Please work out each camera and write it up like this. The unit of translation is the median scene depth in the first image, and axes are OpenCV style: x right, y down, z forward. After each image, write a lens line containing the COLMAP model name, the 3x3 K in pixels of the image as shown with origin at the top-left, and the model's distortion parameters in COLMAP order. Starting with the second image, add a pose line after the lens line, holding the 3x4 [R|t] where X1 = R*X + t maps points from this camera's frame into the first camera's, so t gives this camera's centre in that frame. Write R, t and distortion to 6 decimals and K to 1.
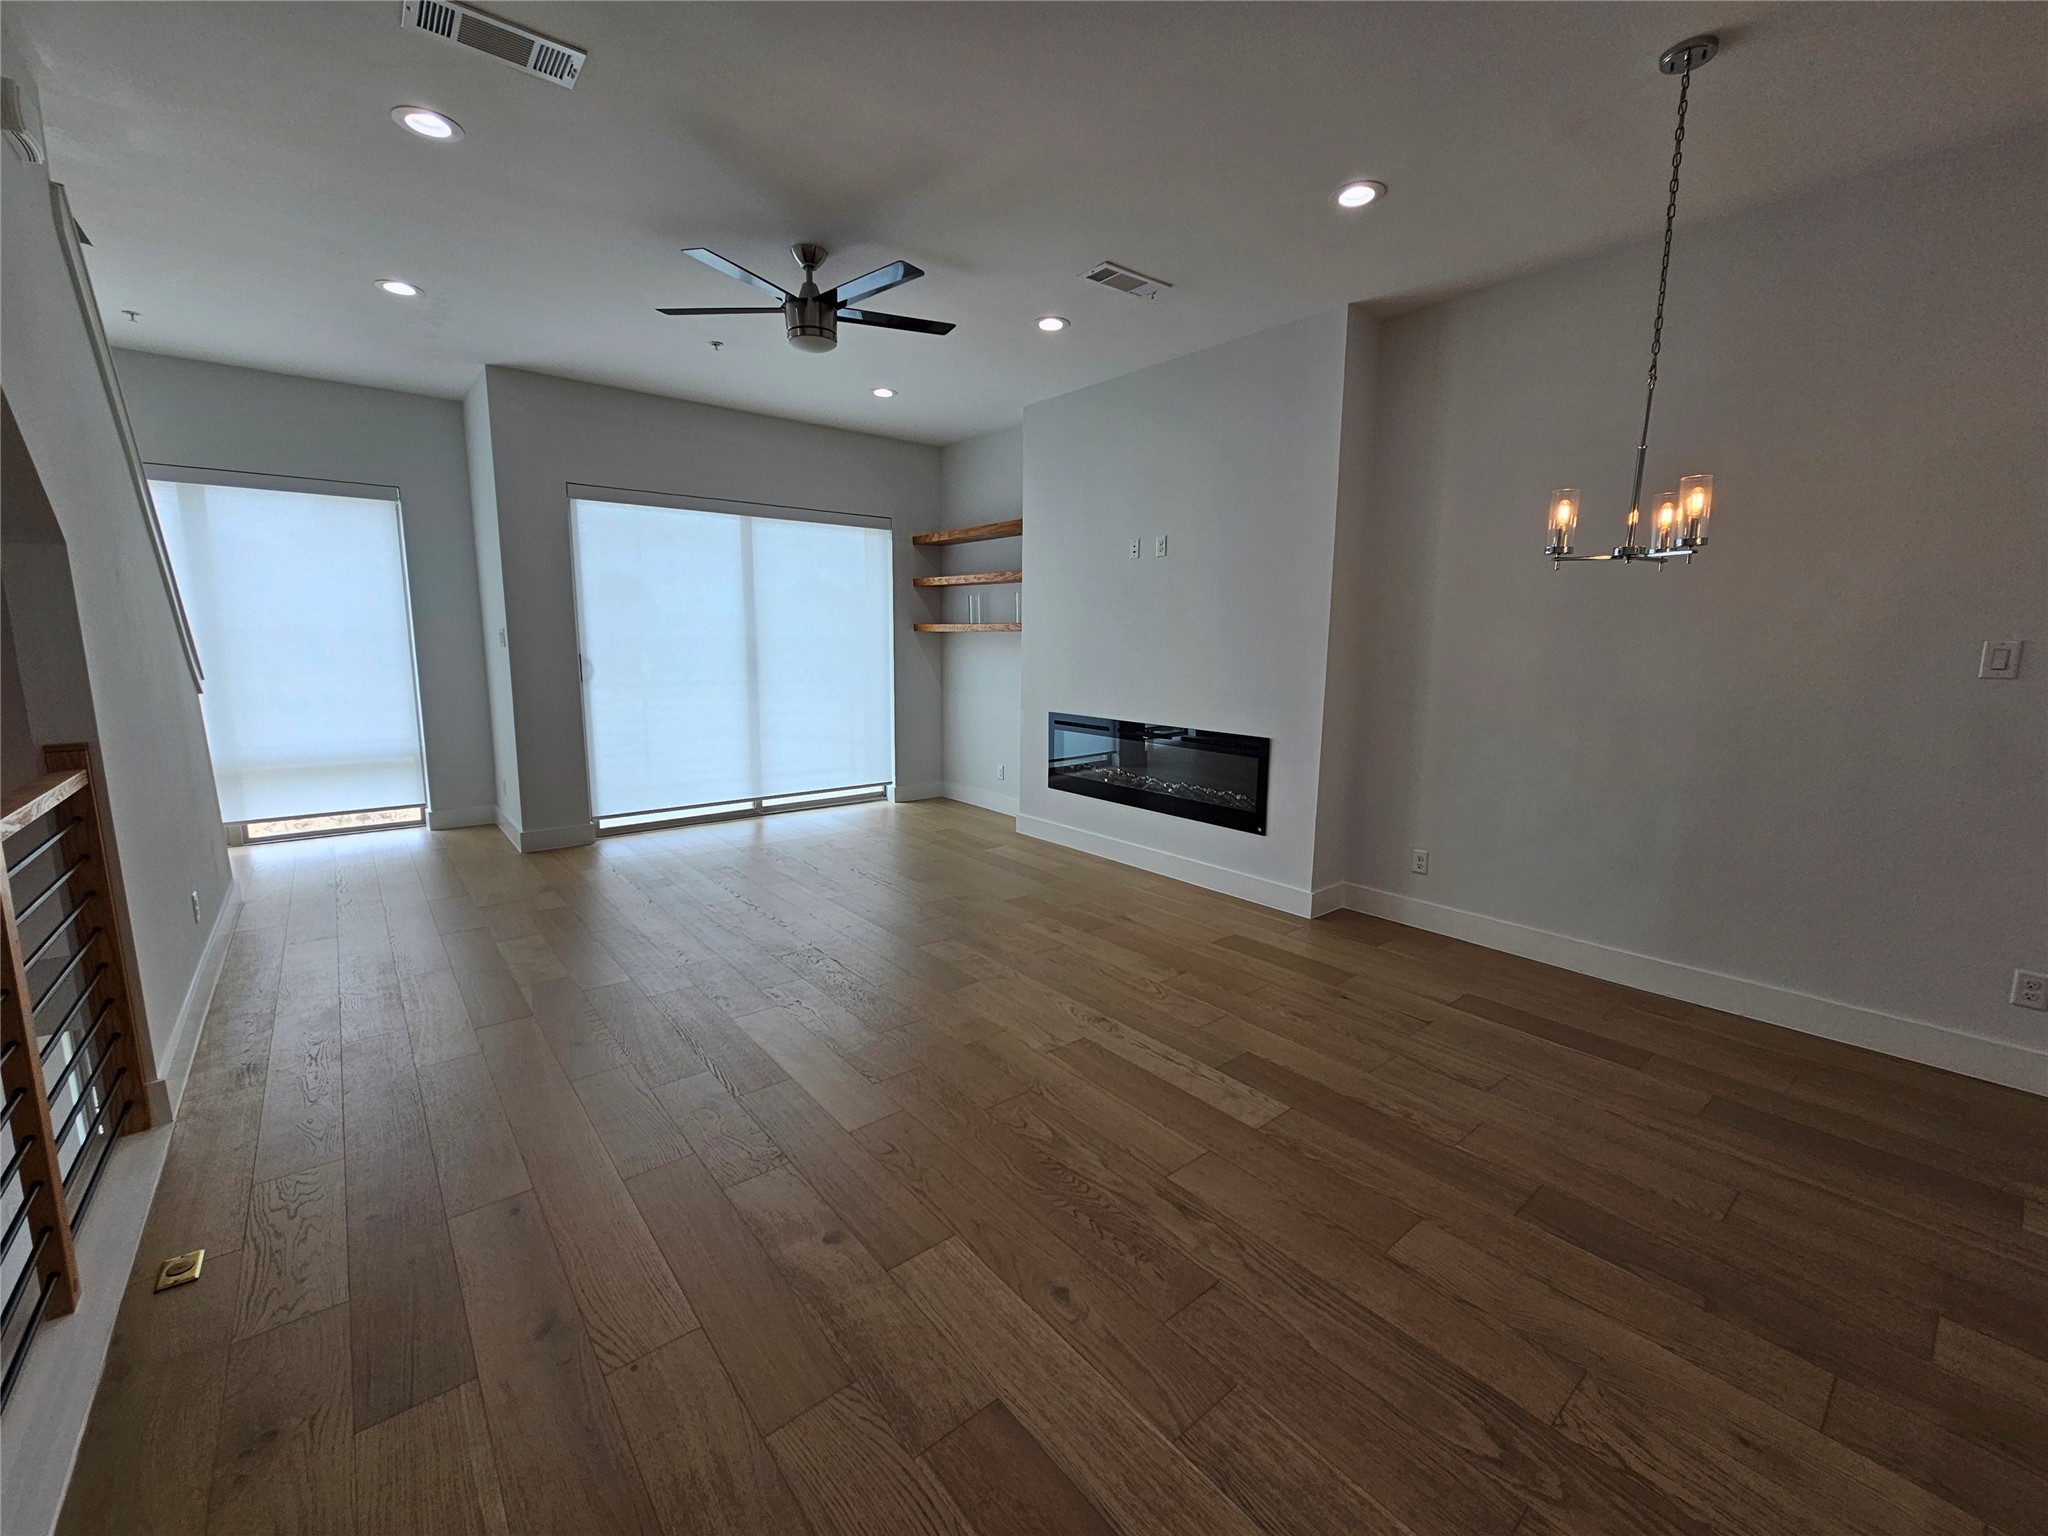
lens RADIAL K [[836.6, 0, 1038.1], [0, 836.6, 759.5], [0, 0, 1]] dist [-0.000463, 0.000534]
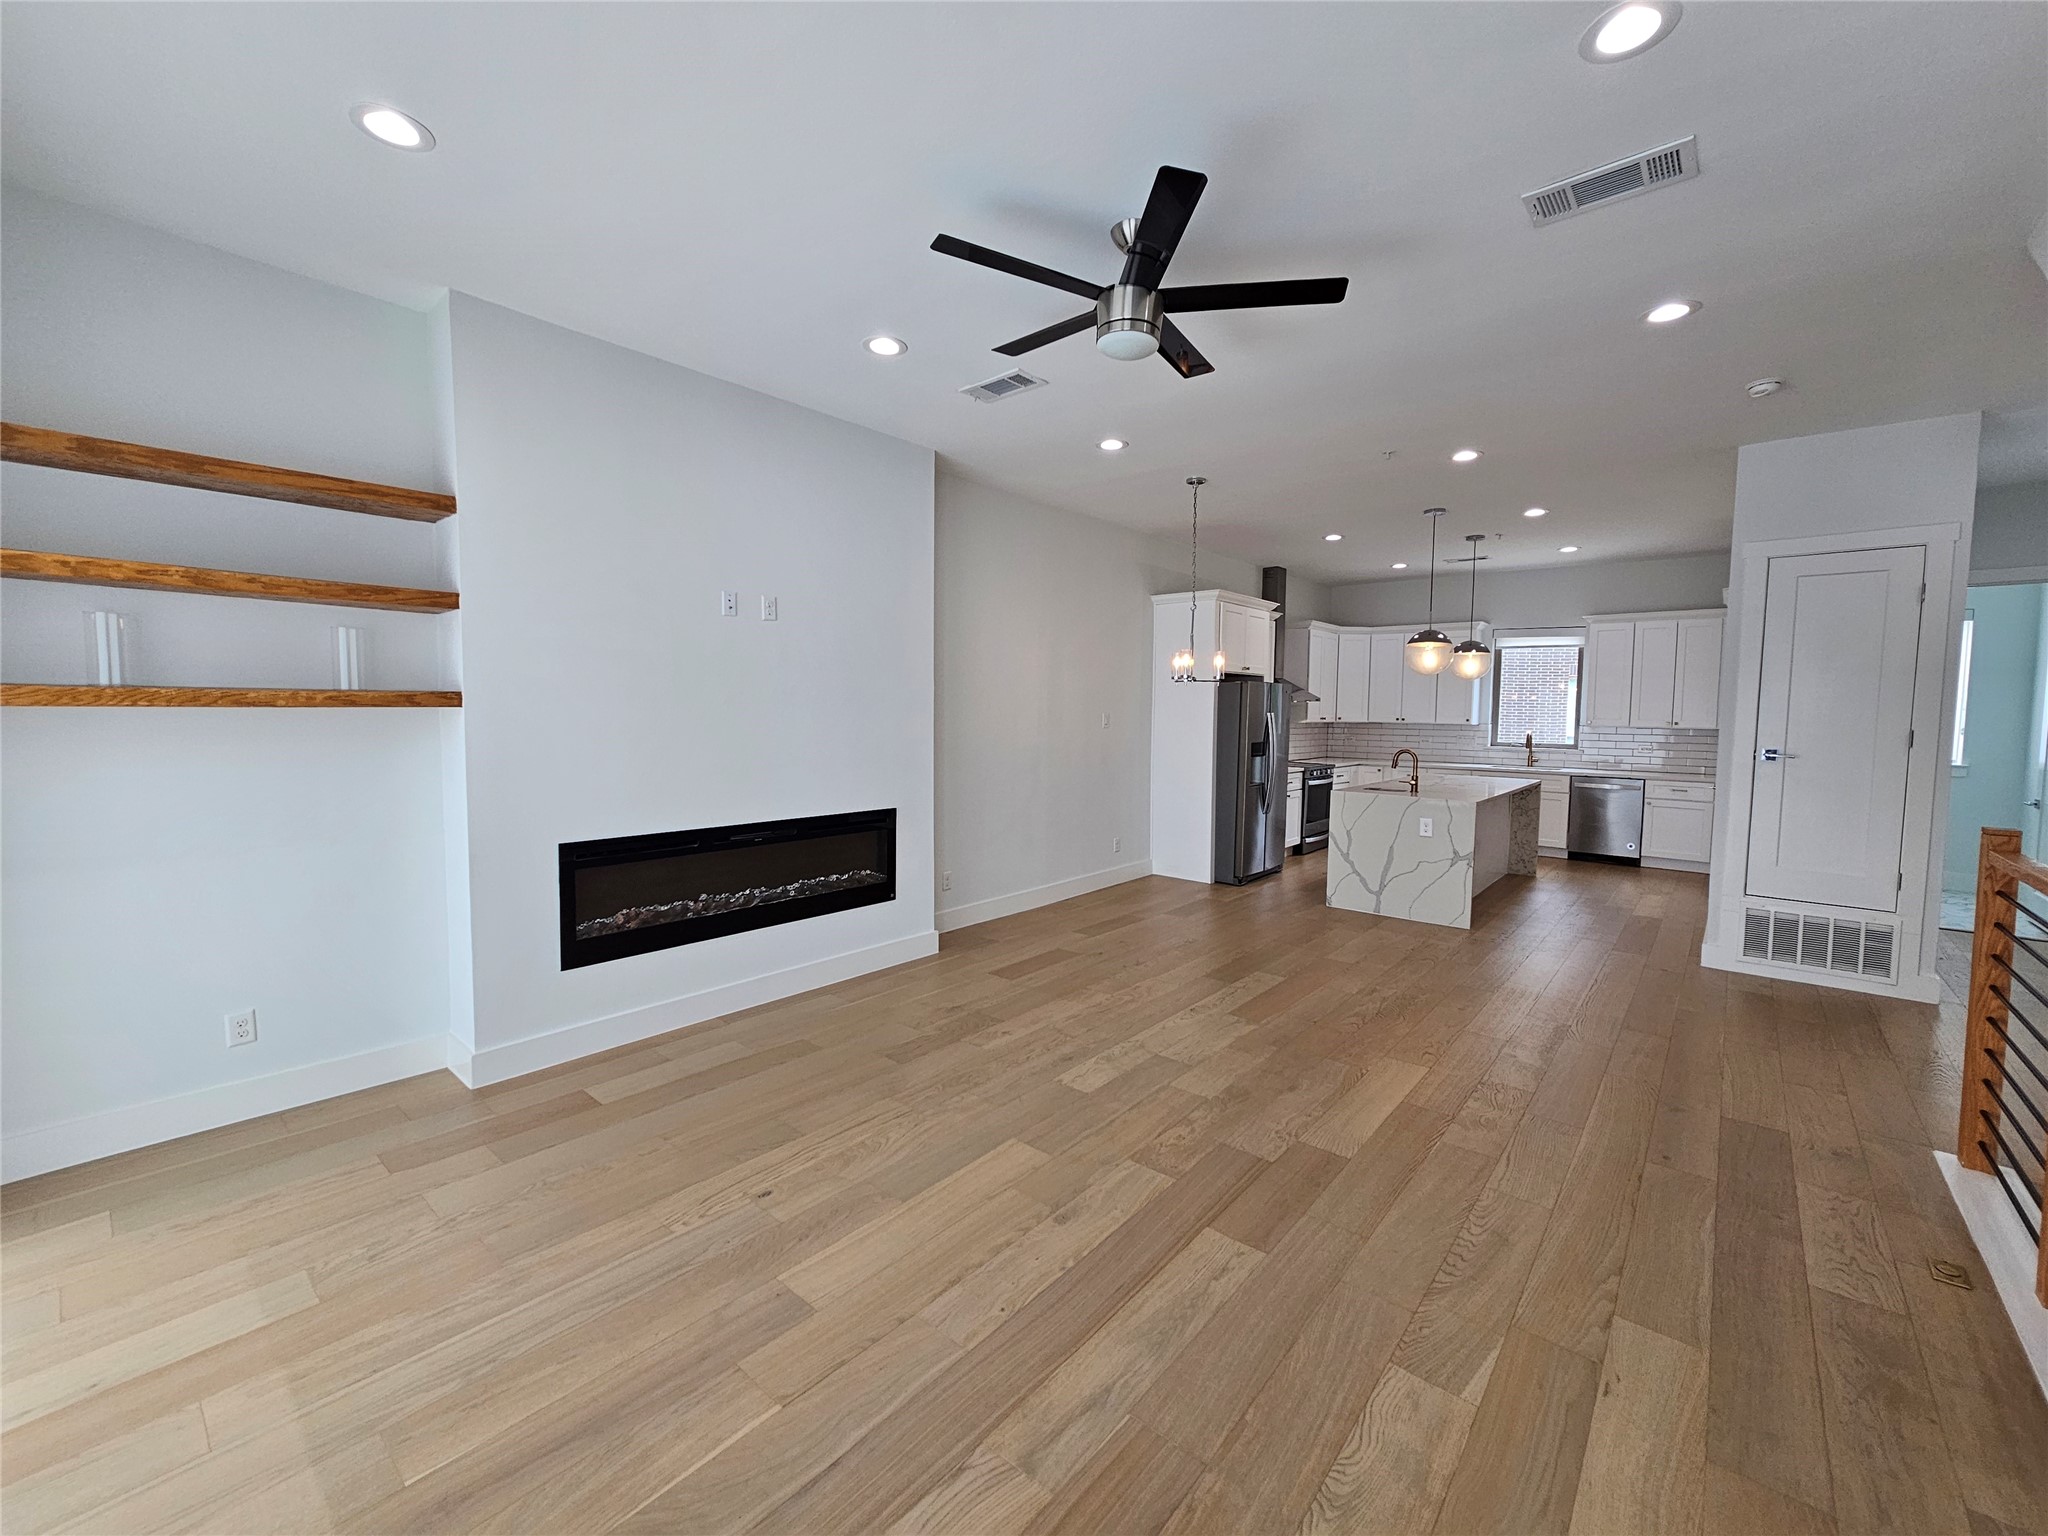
lens RADIAL K [[836.6, 0, 1030.3], [0, 836.6, 767.0], [0, 0, 1]] dist [-0.000463, 0.000534]
pose [[-0.167376, -0.080819, 0.982575, -0.963701], [0.131837, 0.985849, 0.103546, -0.198407], [-0.977039, 0.146870, -0.154353, 1.179931]]
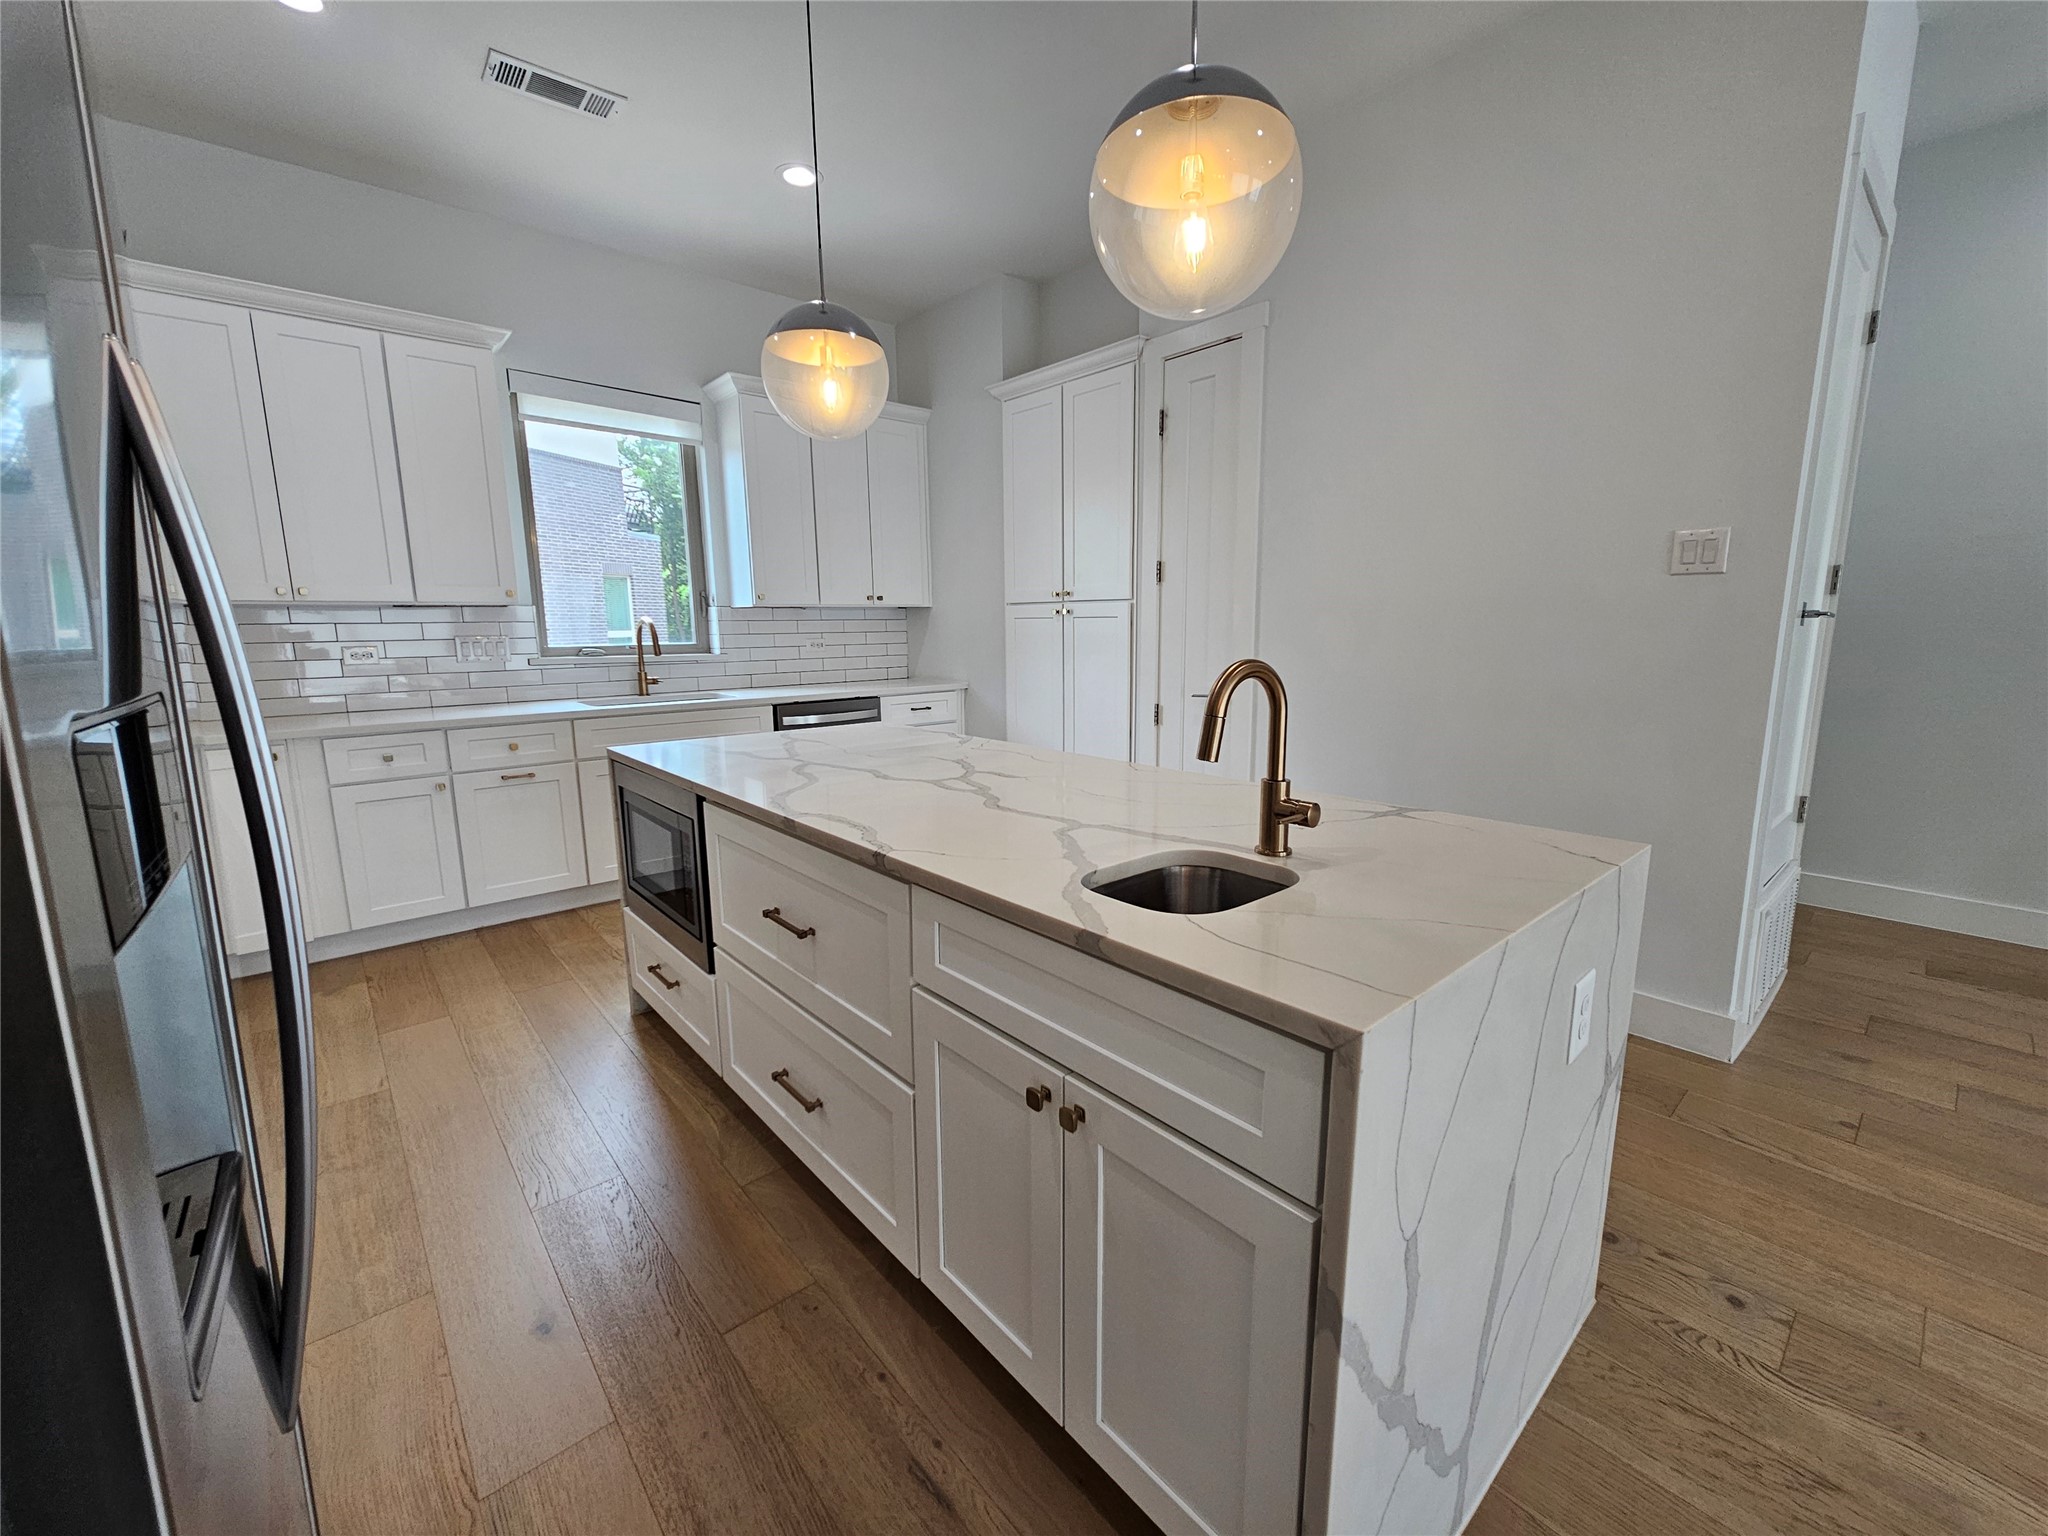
lens RADIAL K [[836.6, 0, 1039.9], [0, 836.6, 770.9], [0, 0, 1]] dist [-0.000463, 0.000534]
pose [[-0.999547, 0.003993, -0.029815, 0.681856], [-0.005773, 0.947264, 0.320403, -0.026298], [0.029522, 0.320430, -0.946812, 0.510751]]
